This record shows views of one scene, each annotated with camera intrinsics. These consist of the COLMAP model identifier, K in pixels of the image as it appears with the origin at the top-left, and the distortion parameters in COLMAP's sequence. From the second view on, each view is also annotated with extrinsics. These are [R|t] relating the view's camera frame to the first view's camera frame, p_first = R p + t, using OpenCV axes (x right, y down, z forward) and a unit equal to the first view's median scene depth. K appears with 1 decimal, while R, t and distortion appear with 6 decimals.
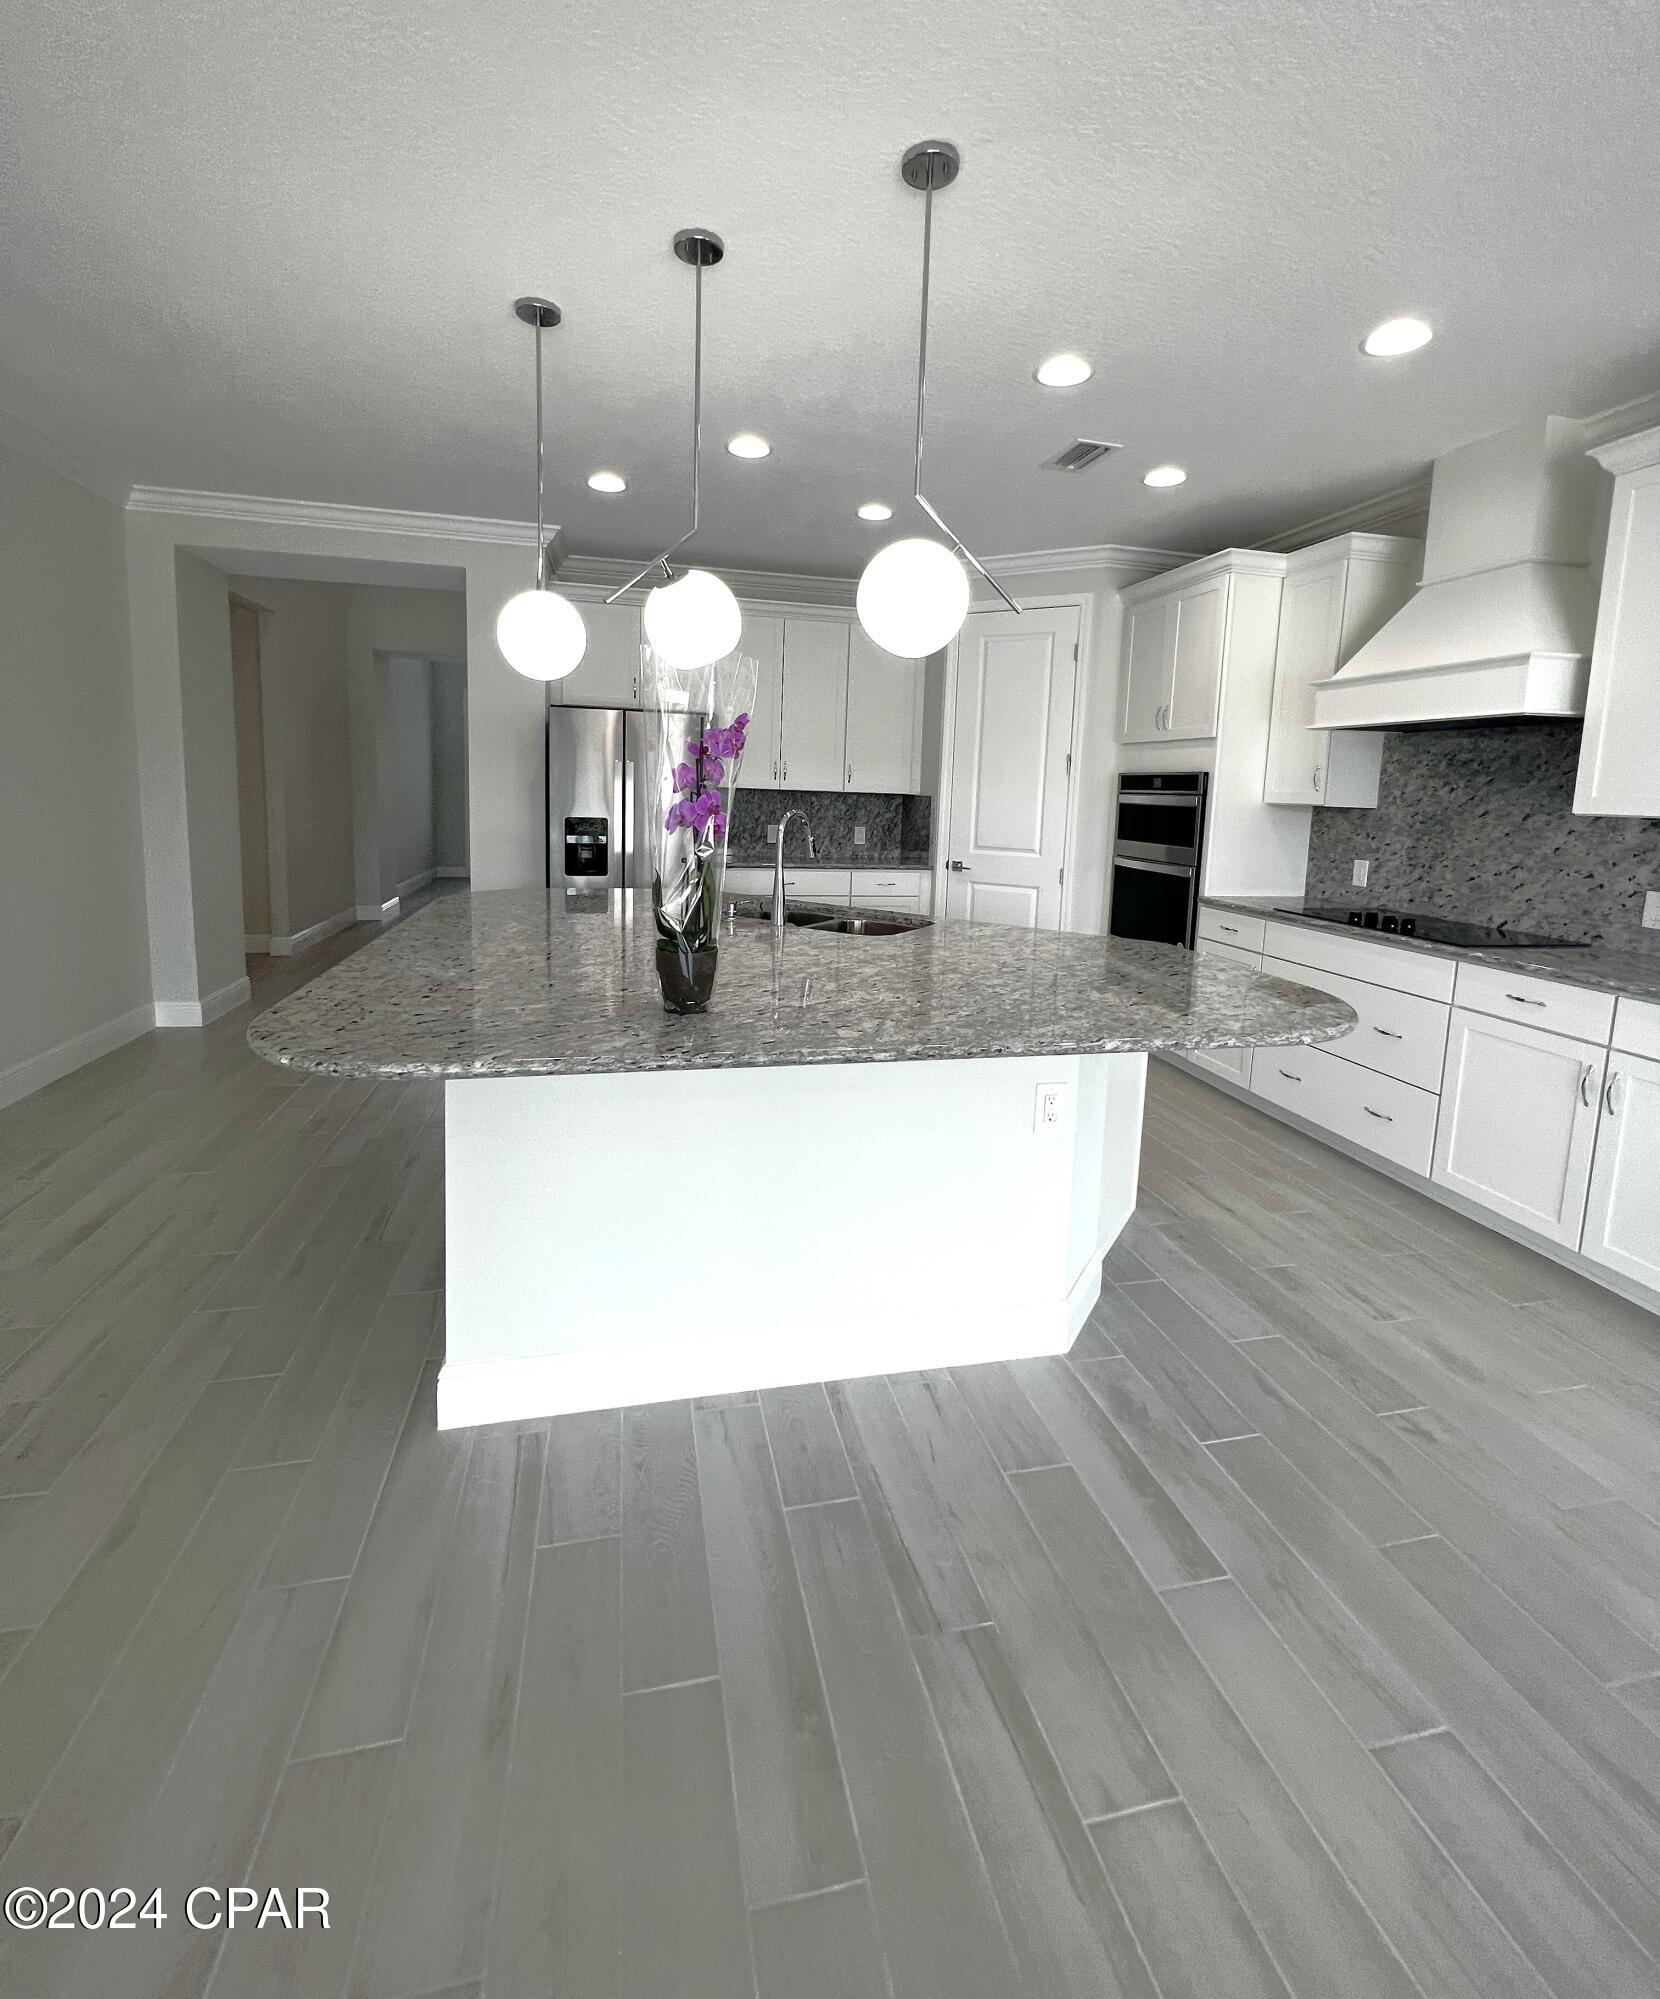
lens RADIAL K [[885.6, 0, 829.9], [0, 885.6, 895.6], [0, 0, 1]] dist [-0.000546, 0.000279]
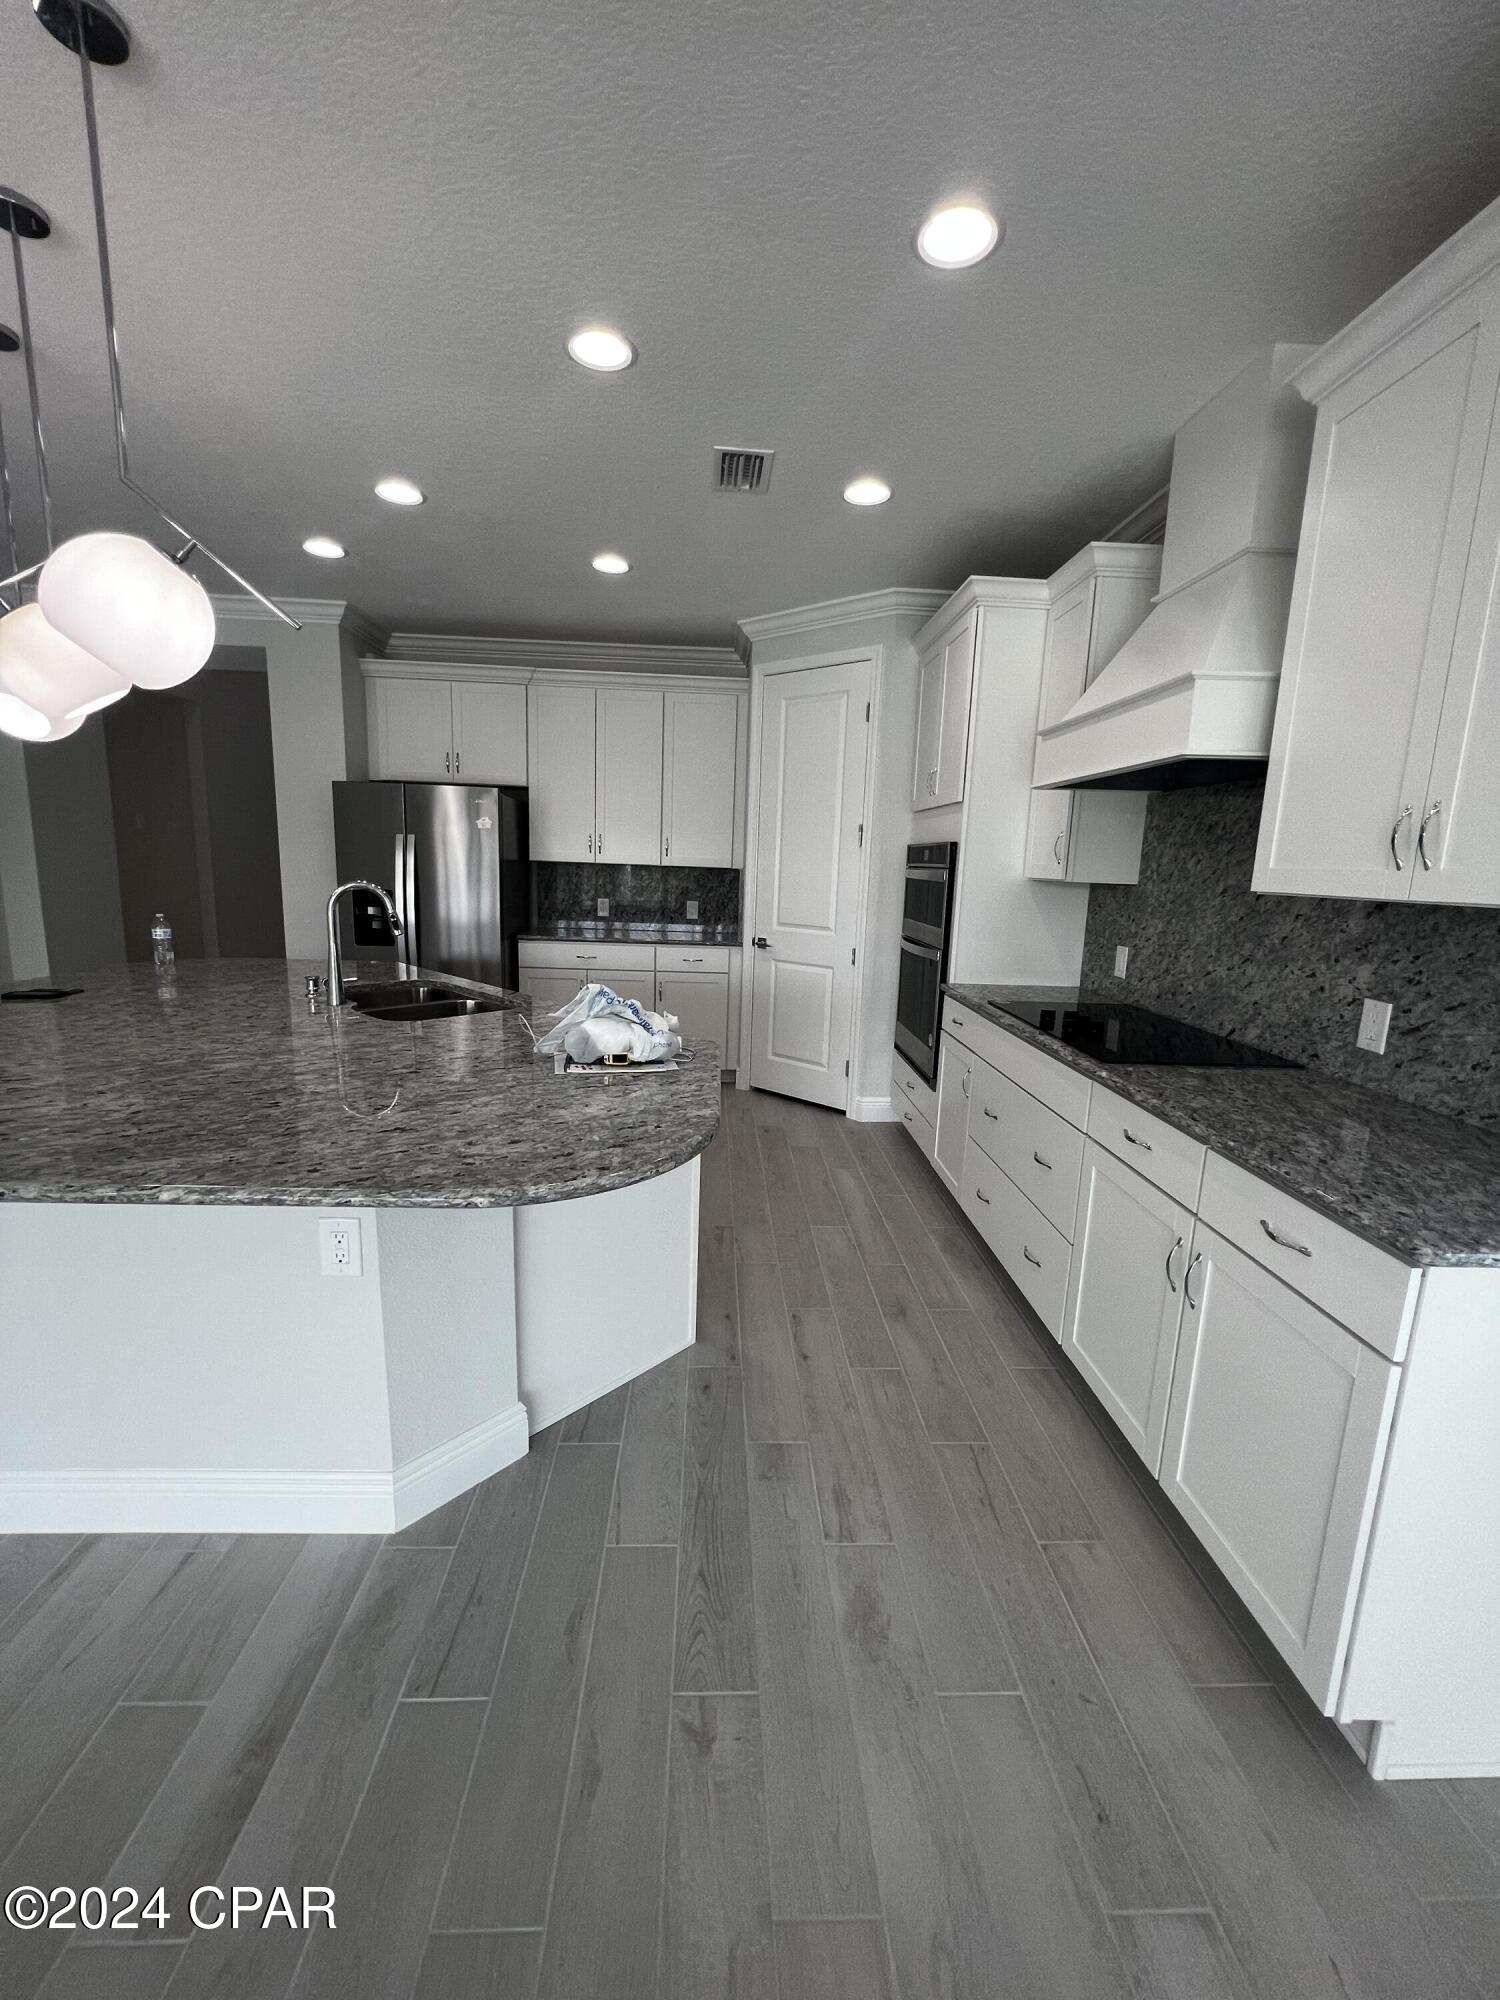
lens RADIAL K [[799.8, 0, 749.8], [0, 799.8, 1002.3], [0, 0, 1]] dist [0.000854, 0.000021]
pose [[0.983071, 0.033307, -0.180175, 0.409235], [-0.024625, 0.998435, 0.050210, -0.017130], [0.181565, -0.044923, 0.982352, 0.194579]]
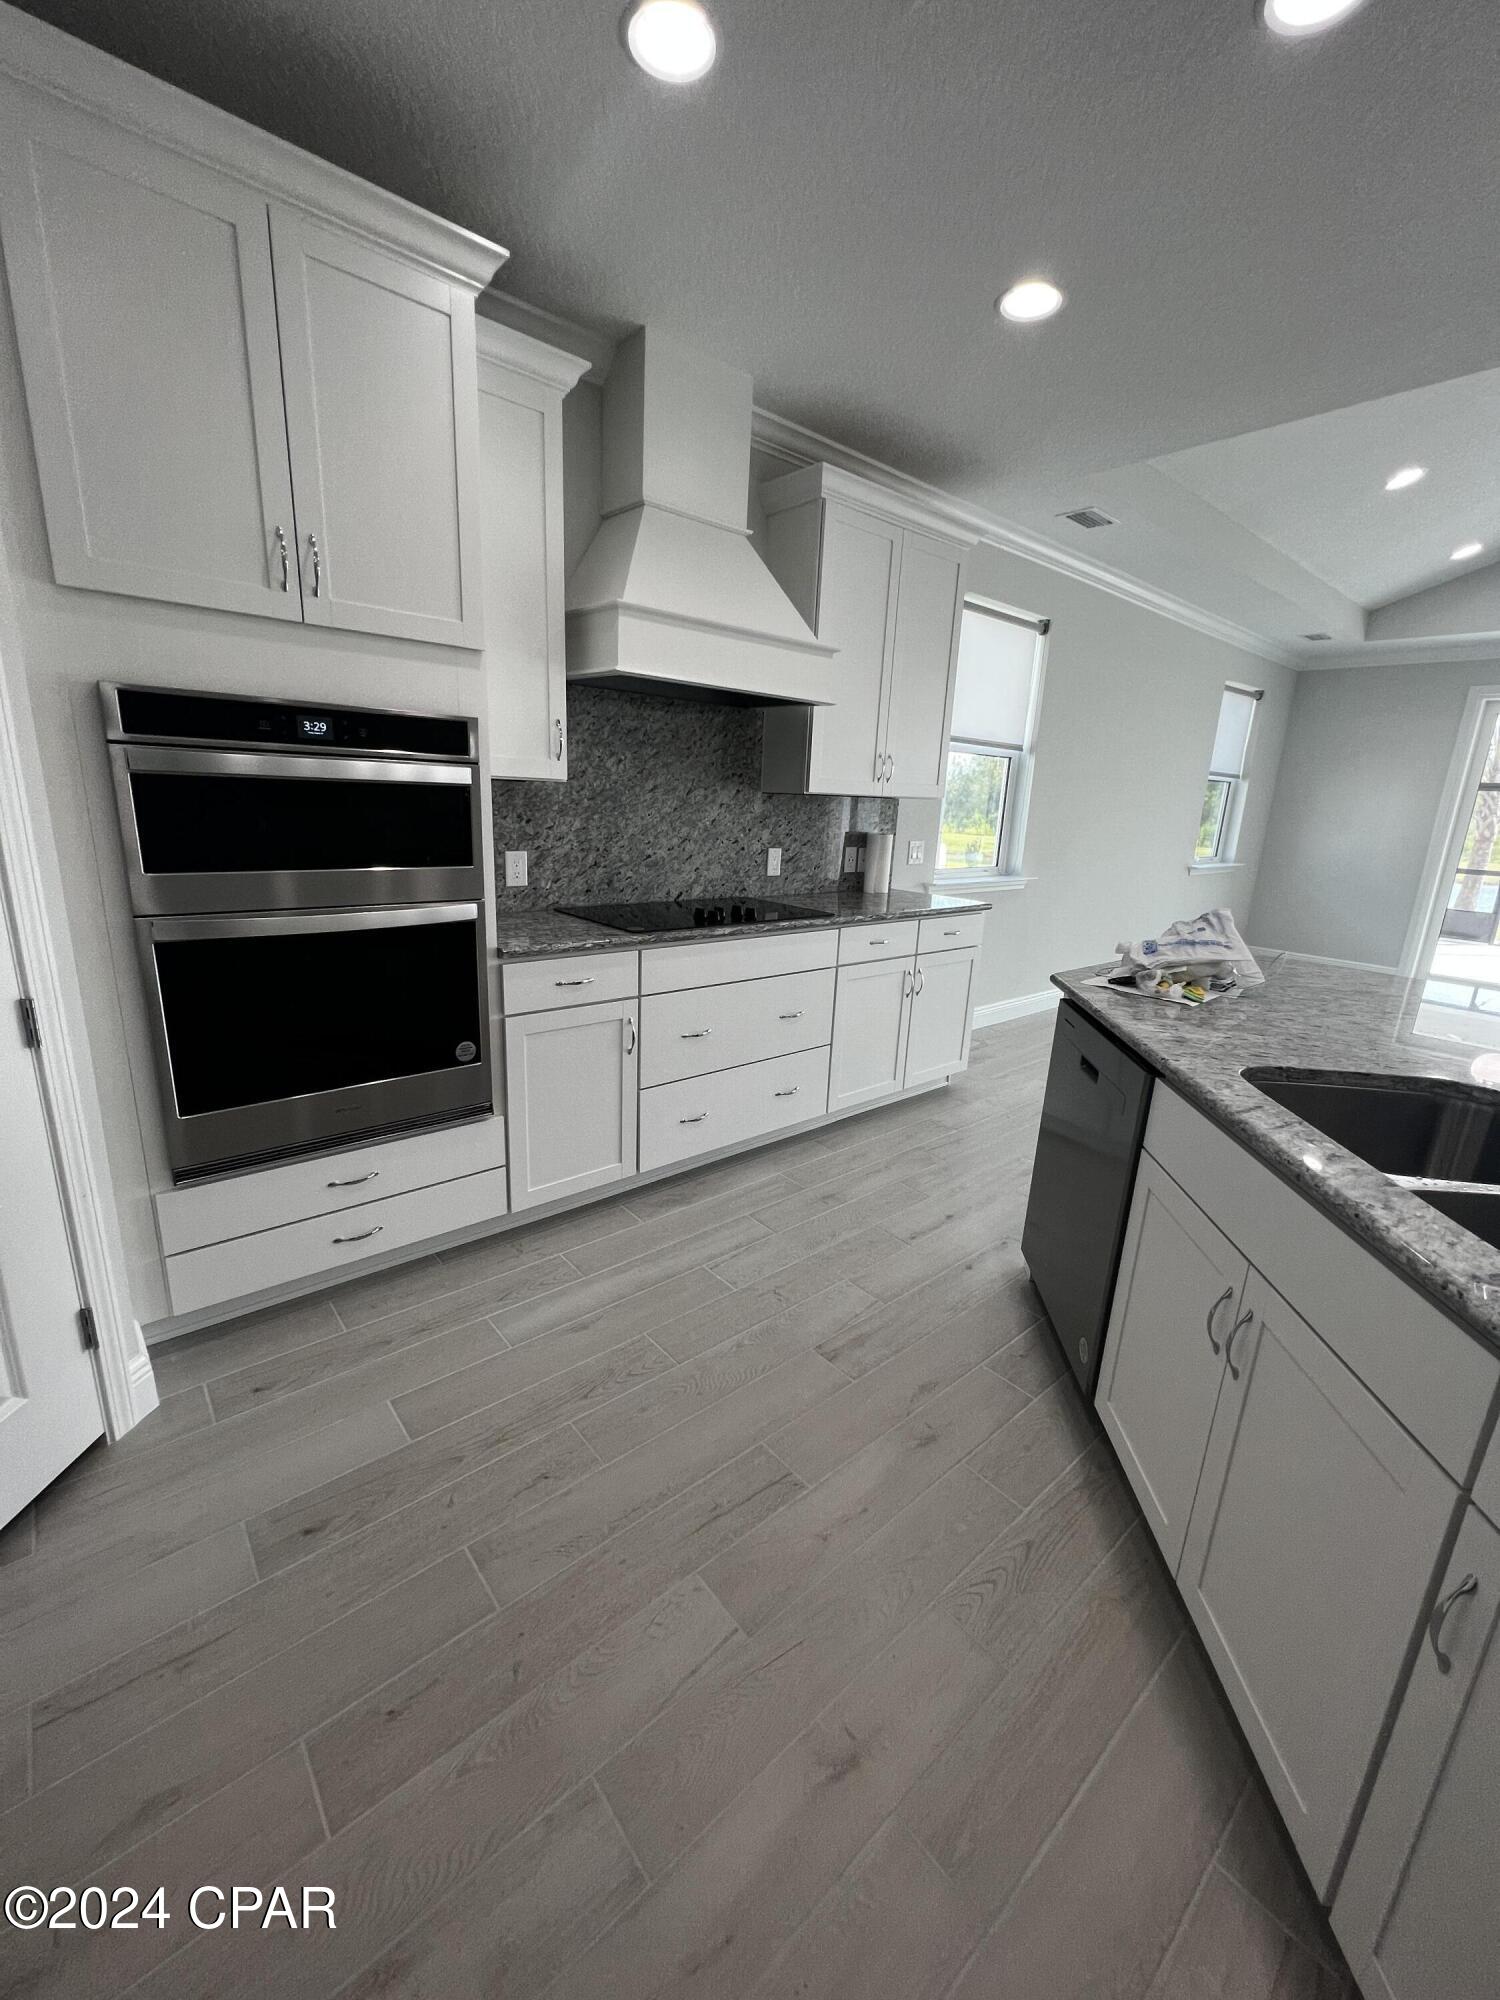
lens RADIAL K [[799.8, 0, 749.8], [0, 799.8, 1002.3], [0, 0, 1]] dist [0.000854, 0.000021]
pose [[-0.459859, -0.276668, 0.843792, -0.108517], [0.047510, 0.941198, 0.334499, -0.144280], [-0.886720, 0.193911, -0.419674, 1.189194]]
